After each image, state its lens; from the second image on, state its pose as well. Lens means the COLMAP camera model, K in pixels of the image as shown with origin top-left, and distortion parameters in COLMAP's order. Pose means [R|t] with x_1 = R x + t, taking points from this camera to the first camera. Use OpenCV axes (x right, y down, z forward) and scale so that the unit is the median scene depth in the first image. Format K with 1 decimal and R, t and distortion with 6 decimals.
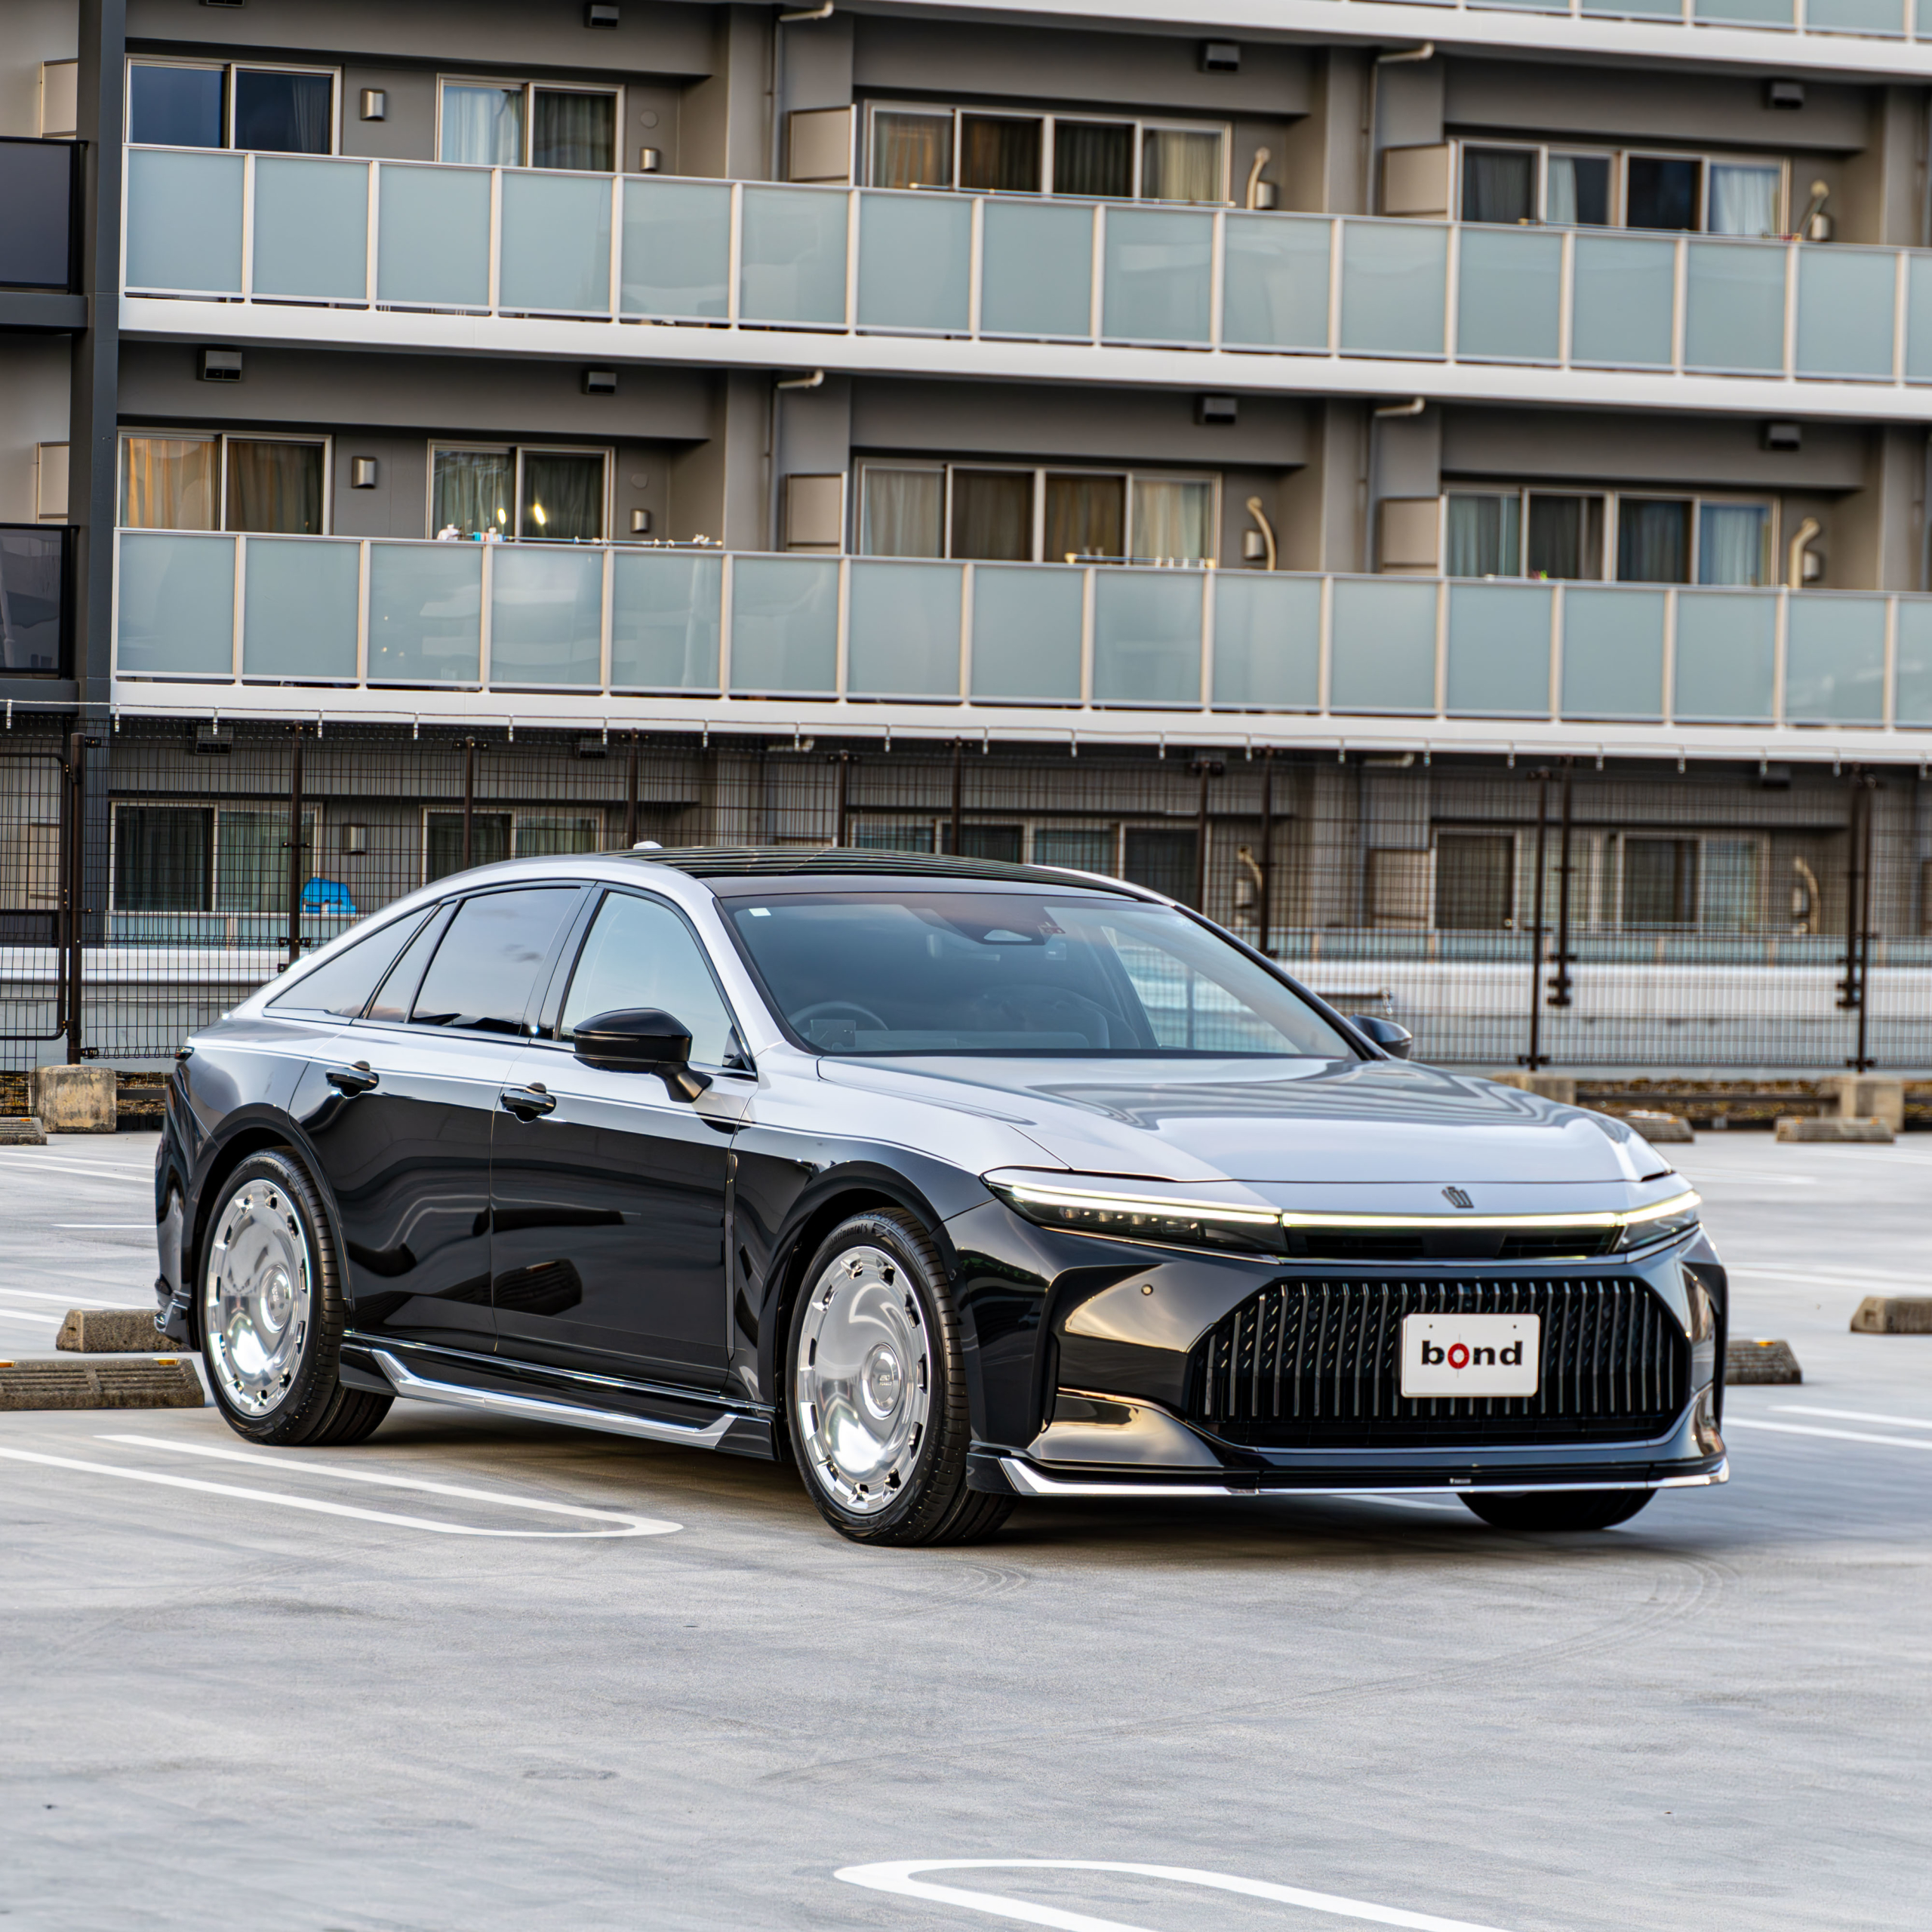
lens RADIAL K [[8781.6, 0, 965.6], [0, 8781.6, 966.0], [0, 0, 1]] dist [0.158883, 0.000000]
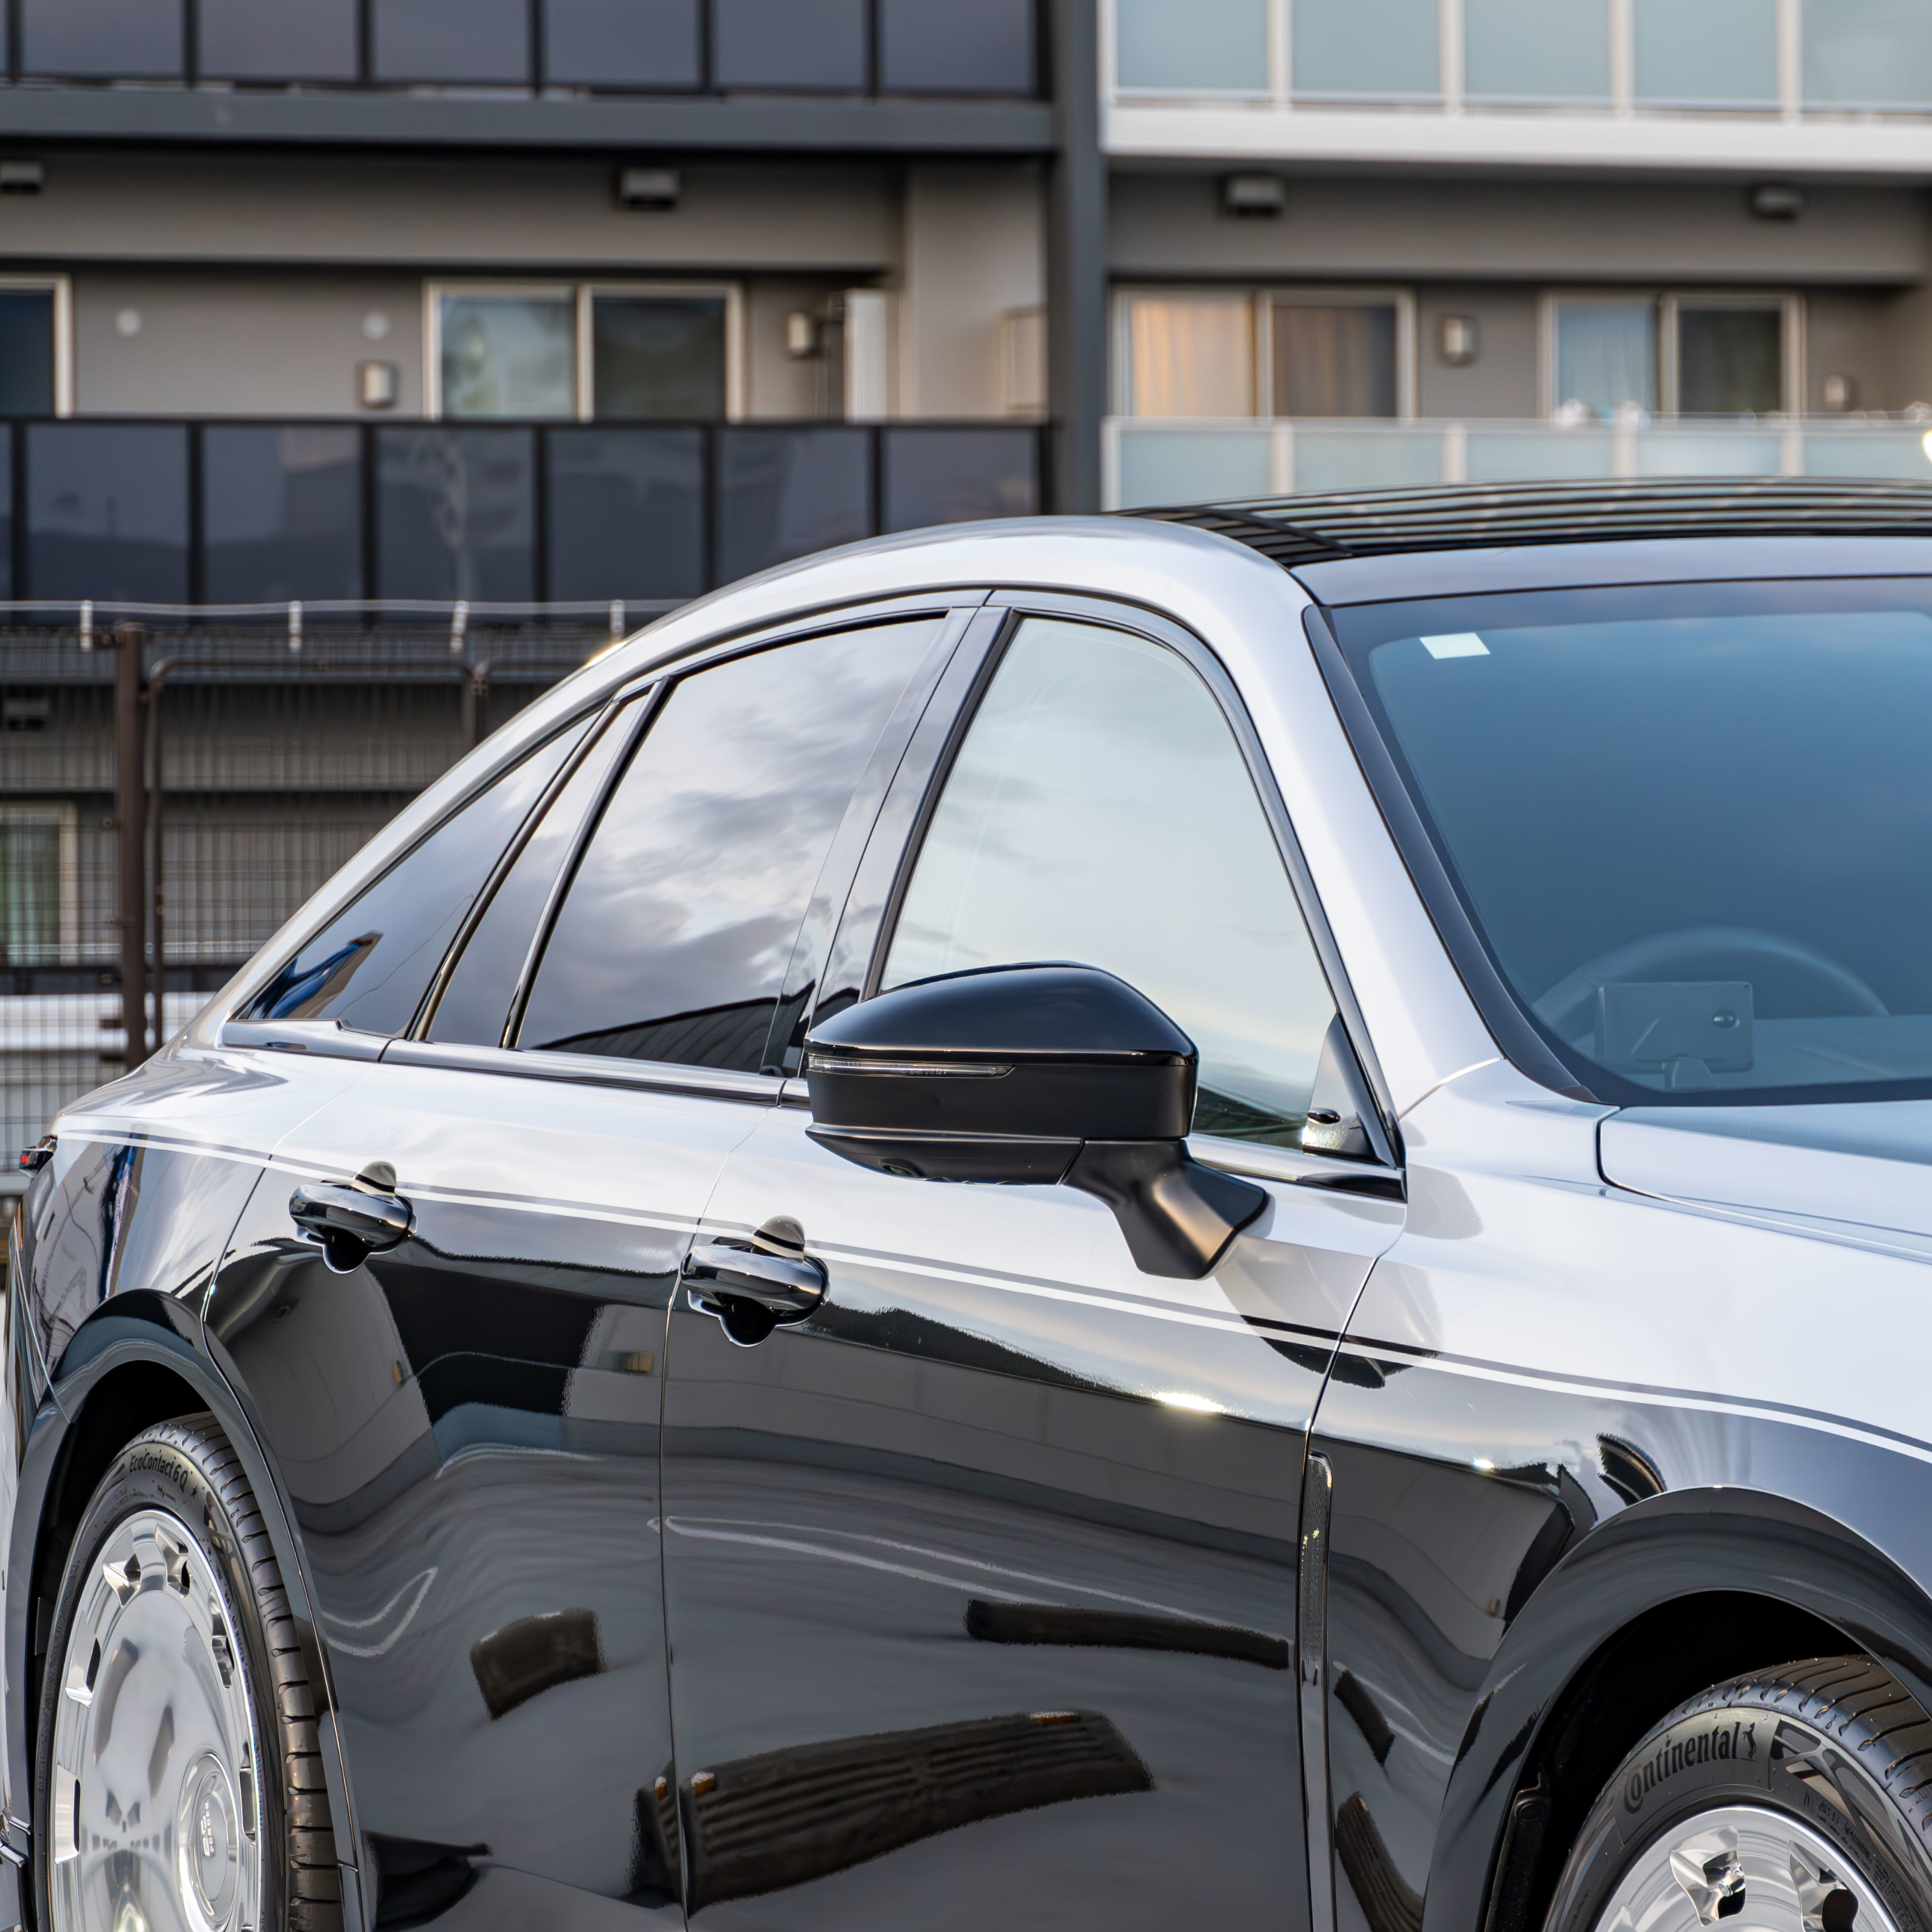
lens RADIAL K [[10783.5, 0, 965.7], [0, 10783.5, 966.1], [0, 0, 1]] dist [0.201726, 0.000000]
pose [[0.991788, -0.029020, -0.124560, 0.006191], [0.028284, 0.999570, -0.007680, 0.007308], [0.124730, 0.004094, 0.992182, 0.611078]]
